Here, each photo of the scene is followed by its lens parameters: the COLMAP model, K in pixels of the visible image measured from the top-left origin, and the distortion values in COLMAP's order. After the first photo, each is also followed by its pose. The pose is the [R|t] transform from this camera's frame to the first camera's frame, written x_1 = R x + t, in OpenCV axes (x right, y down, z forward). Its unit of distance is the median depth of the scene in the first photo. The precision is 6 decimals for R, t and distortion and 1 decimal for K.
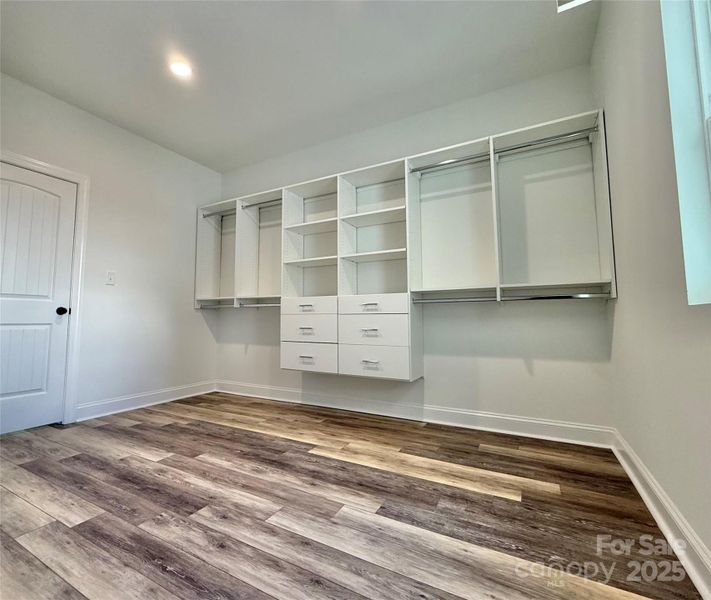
lens RADIAL K [[349.4, 0, 323.8], [0, 349.4, 293.8], [0, 0, 1]] dist [-0.001831, 0.000262]
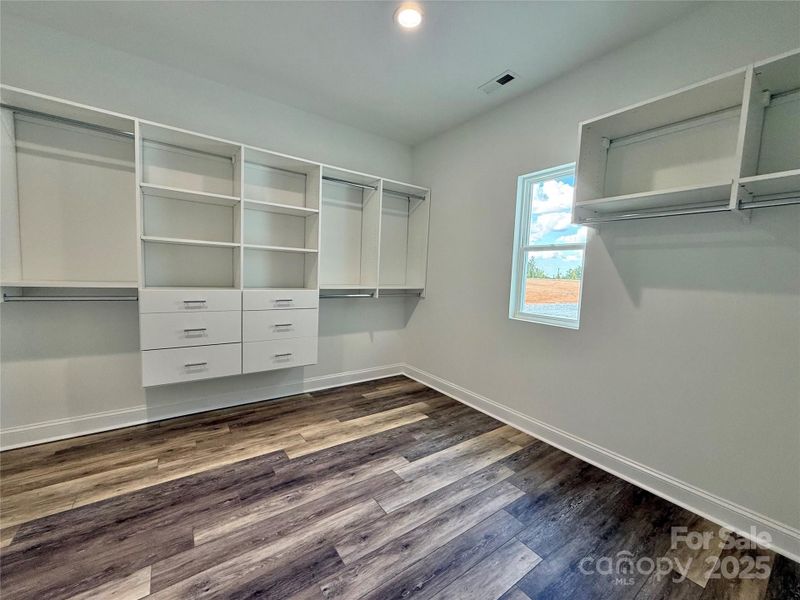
lens RADIAL K [[319.4, 0, 396.7], [0, 319.4, 306.3], [0, 0, 1]] dist [-0.000006, 0.000504]
pose [[0.402826, -0.078728, 0.911884, -0.770545], [-0.109004, 0.985077, 0.133200, -0.149077], [-0.908762, -0.153055, 0.388233, 0.446655]]
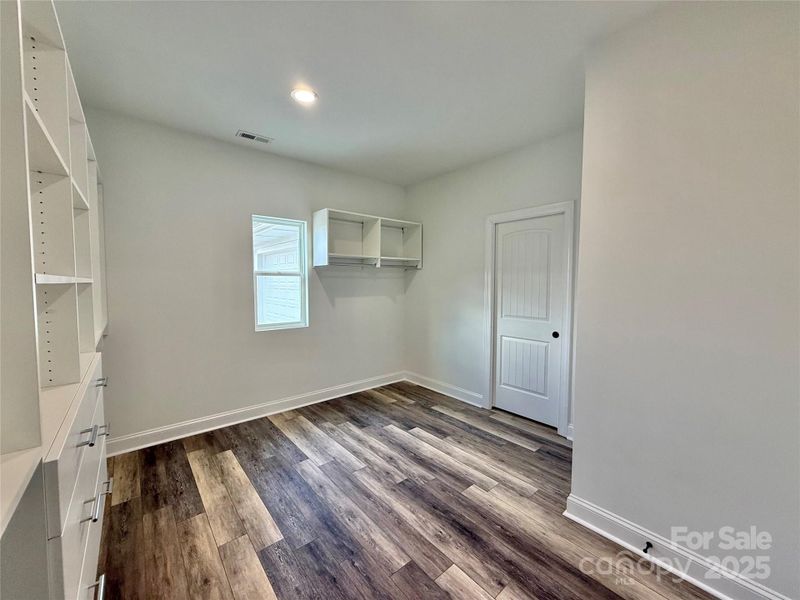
lens RADIAL K [[319.4, 0, 399.4], [0, 319.4, 296.8], [0, 0, 1]] dist [-0.000006, 0.000504]
pose [[-0.946935, -0.016636, 0.320995, -0.580330], [-0.025409, 0.999409, -0.023161, -0.129090], [-0.320420, -0.030088, -0.946798, 1.747514]]
